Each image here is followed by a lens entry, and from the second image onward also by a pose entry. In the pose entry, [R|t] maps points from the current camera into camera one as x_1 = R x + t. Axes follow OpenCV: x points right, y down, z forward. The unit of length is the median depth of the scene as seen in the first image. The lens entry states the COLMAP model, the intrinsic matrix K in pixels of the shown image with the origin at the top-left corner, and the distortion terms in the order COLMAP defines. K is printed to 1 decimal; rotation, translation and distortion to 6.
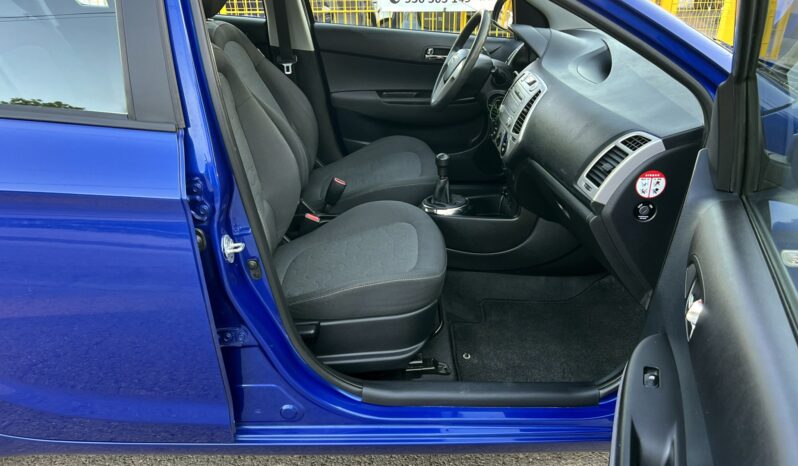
lens RADIAL K [[609.6, 0, 394.7], [0, 609.6, 242.7], [0, 0, 1]] dist [0.098004, -0.104953]
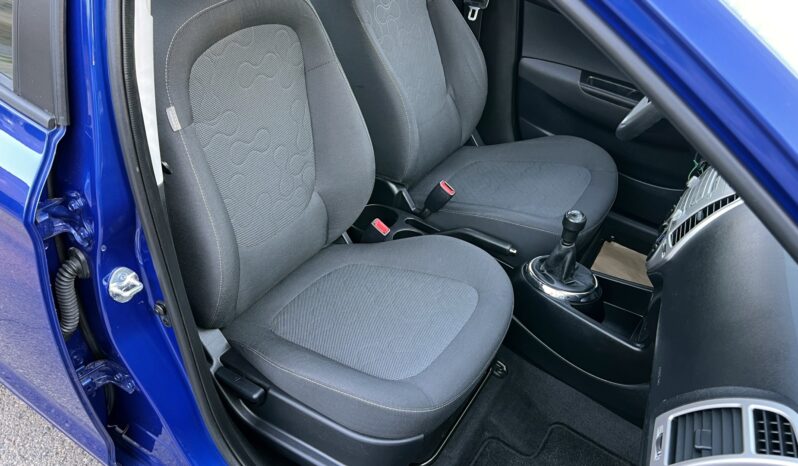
lens RADIAL K [[621.3, 0, 399.0], [0, 621.3, 233.0], [0, 0, 1]] dist [0.041930, -0.002172]
pose [[0.844984, 0.388837, -0.367162, 0.172877], [-0.328270, 0.919109, 0.217891, -0.207816], [0.422187, -0.063586, 0.904276, 0.290267]]
